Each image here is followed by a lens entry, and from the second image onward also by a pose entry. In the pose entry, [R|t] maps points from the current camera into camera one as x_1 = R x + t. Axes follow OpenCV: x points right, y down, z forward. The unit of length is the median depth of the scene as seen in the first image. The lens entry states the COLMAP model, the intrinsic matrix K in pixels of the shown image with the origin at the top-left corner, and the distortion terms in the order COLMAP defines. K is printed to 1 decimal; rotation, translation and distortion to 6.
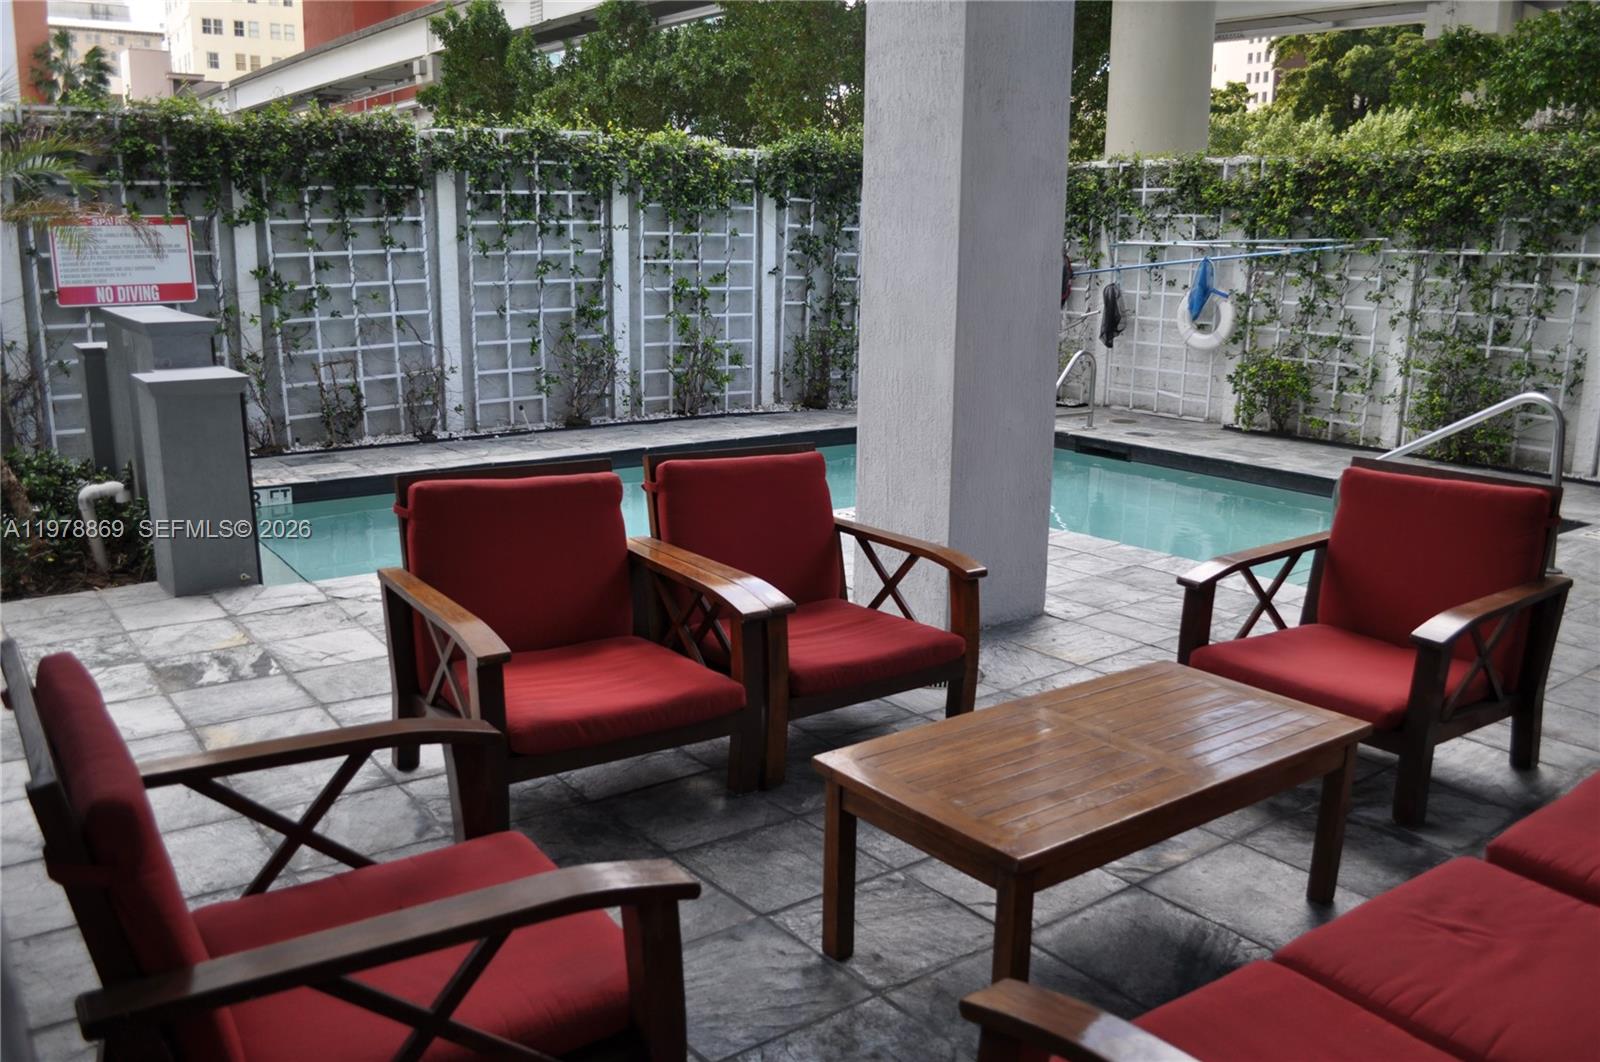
lens RADIAL K [[1274.1, 0, 801.3], [0, 1274.1, 534.1], [0, 0, 1]] dist [-0.086990, 0.013445]
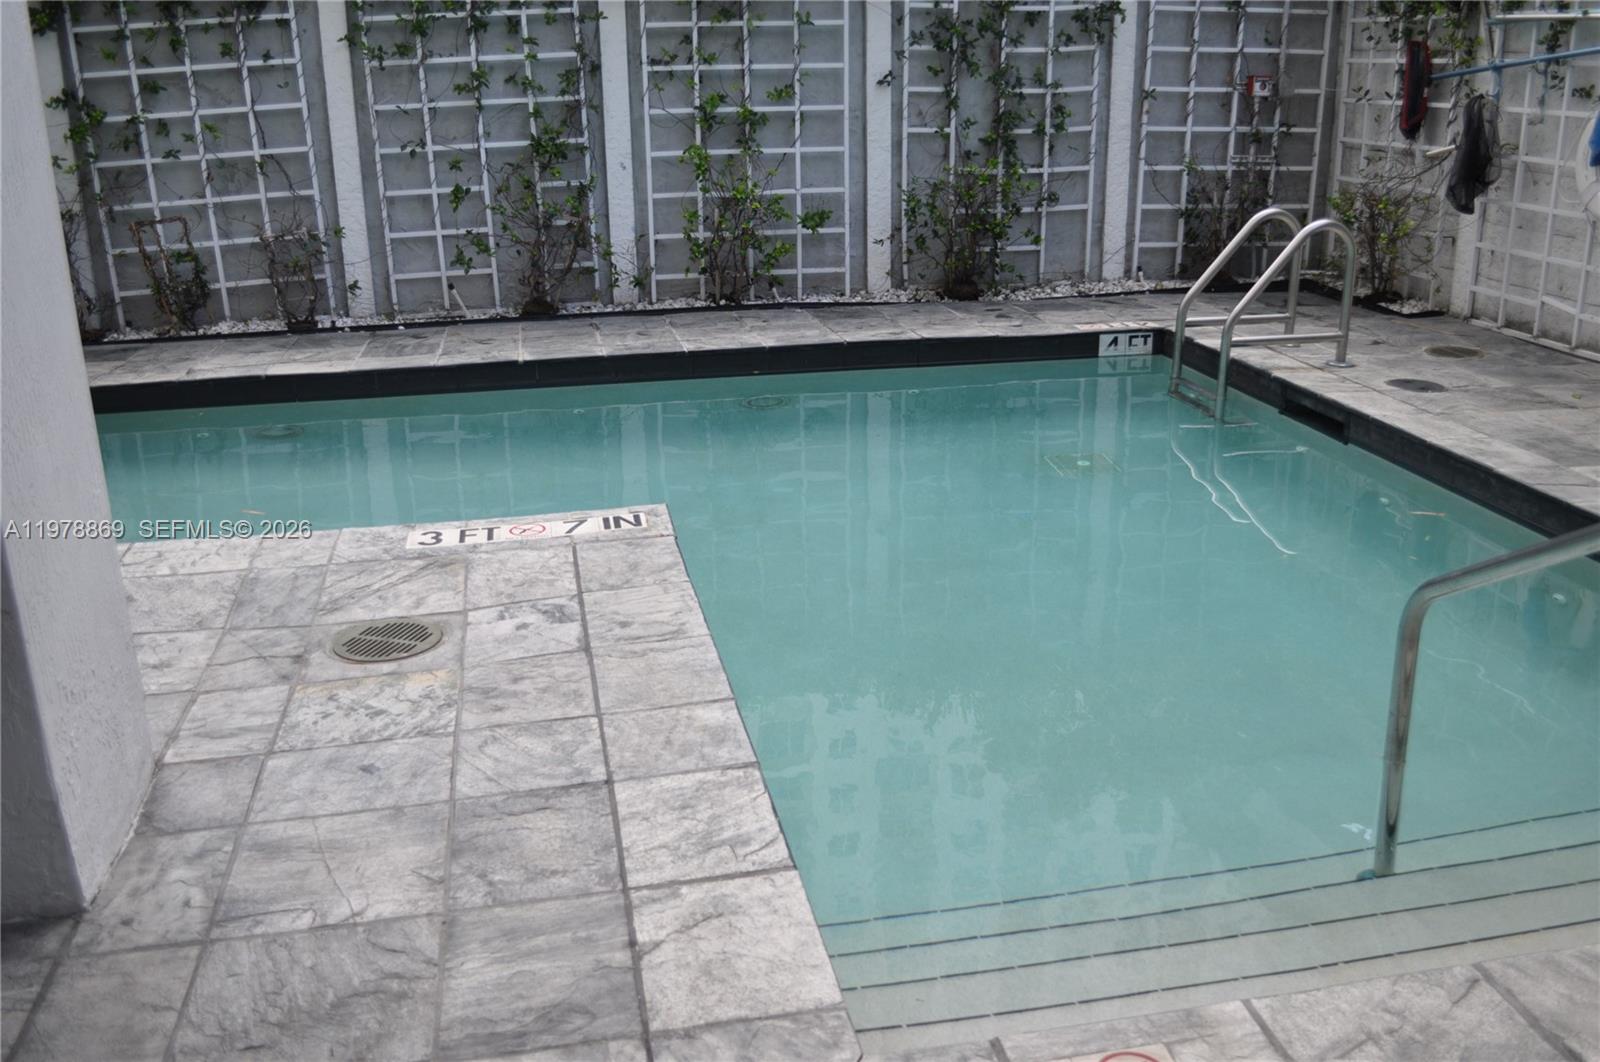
lens RADIAL K [[1437.1, 0, 800.2], [0, 1437.1, 532.7], [0, 0, 1]] dist [-0.076144, 0.007617]
pose [[0.895078, 0.114067, -0.431073, 0.305567], [-0.072061, 0.991023, 0.112610, -0.067346], [0.440048, -0.069732, 0.895263, 0.367651]]
